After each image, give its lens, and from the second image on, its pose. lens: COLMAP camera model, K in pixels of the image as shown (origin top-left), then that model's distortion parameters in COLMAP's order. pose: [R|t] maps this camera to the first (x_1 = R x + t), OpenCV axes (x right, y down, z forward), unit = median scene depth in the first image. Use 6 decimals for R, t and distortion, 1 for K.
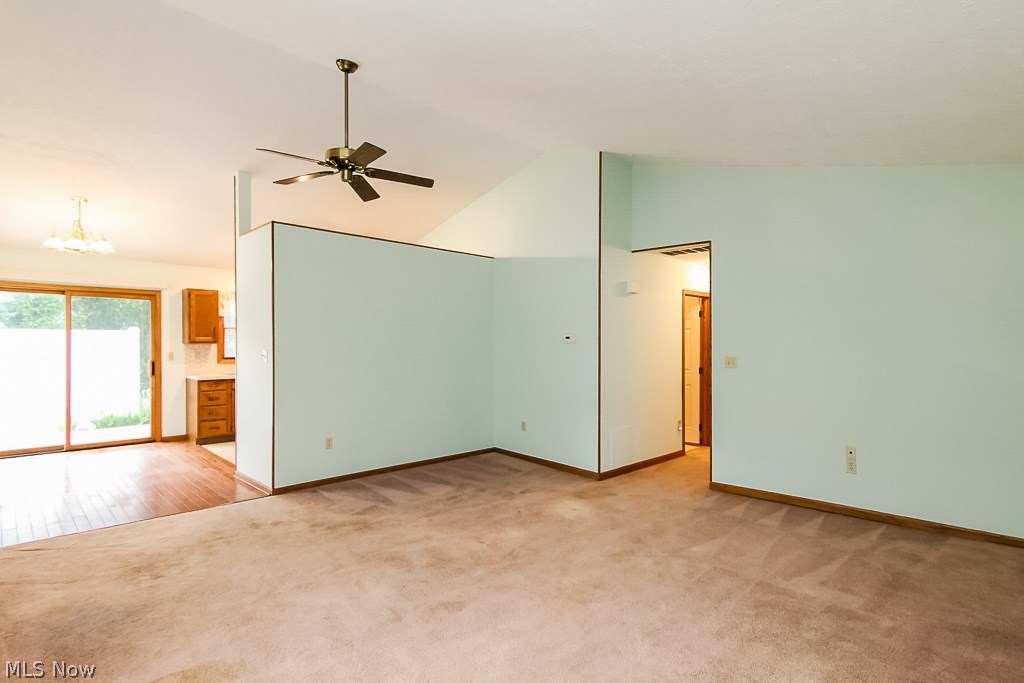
lens RADIAL K [[527.7, 0, 512.4], [0, 527.7, 353.4], [0, 0, 1]] dist [0.000609, 0.000288]
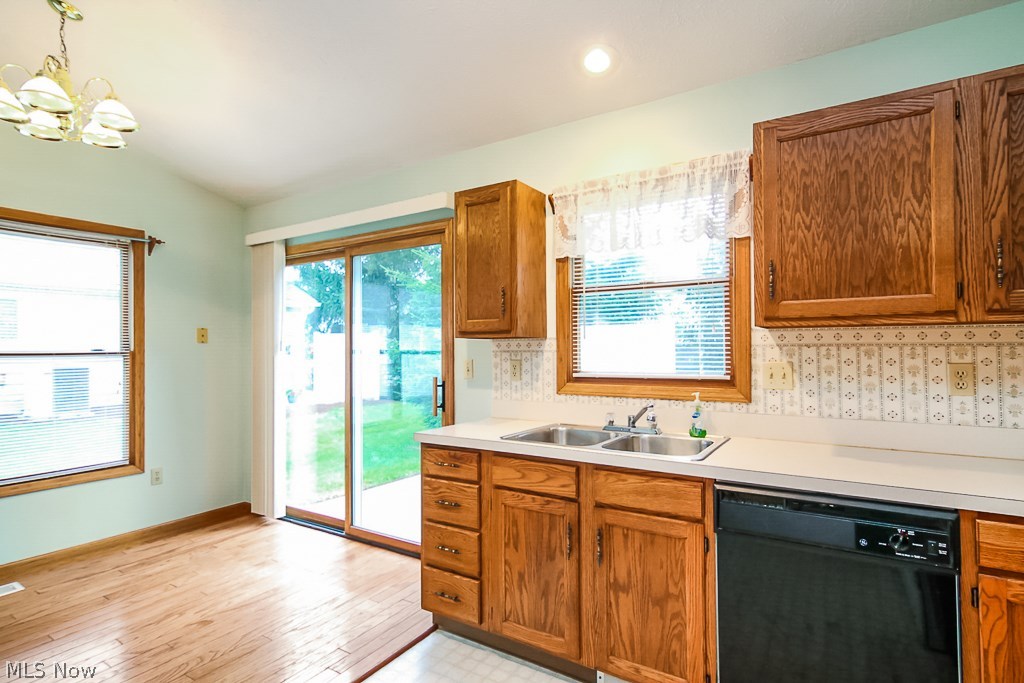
lens RADIAL K [[523.1, 0, 511.6], [0, 523.1, 334.6], [0, 0, 1]] dist [0.000143, 0.000510]
pose [[0.220645, -0.038206, -0.974606, -0.230205], [-0.012027, 0.999050, -0.041887, -0.005033], [0.975280, 0.020963, 0.219976, 0.912104]]
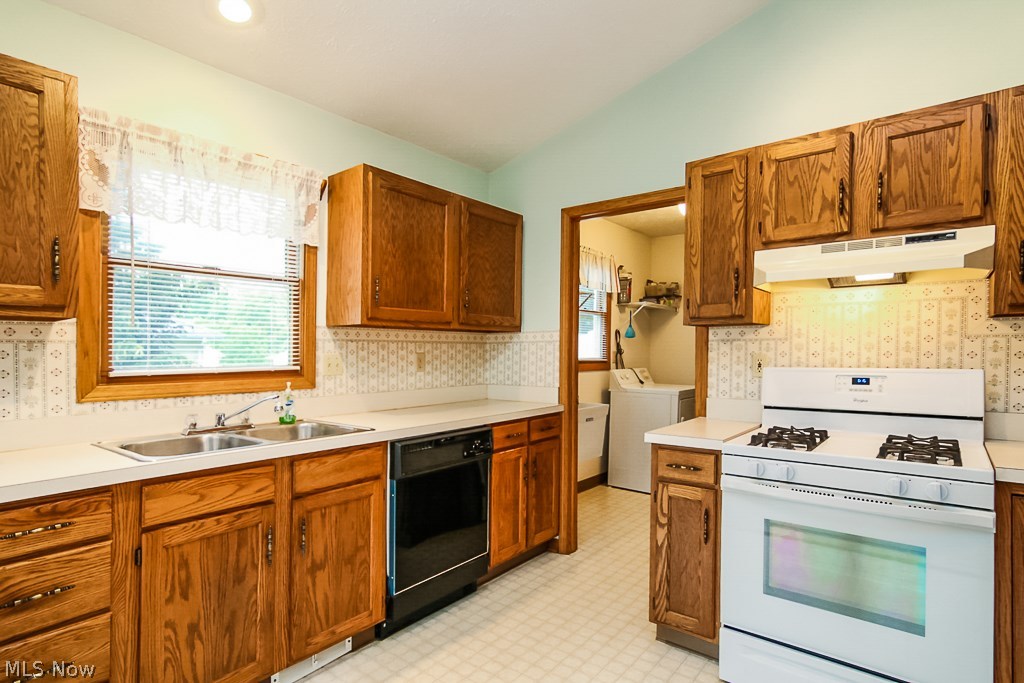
lens RADIAL K [[527.7, 0, 512.4], [0, 527.7, 353.4], [0, 0, 1]] dist [0.000609, 0.000288]
pose [[0.993370, -0.013131, 0.114207, -0.395071], [0.014994, 0.999768, -0.015469, 0.003469], [-0.113977, 0.017079, 0.993337, 0.749993]]
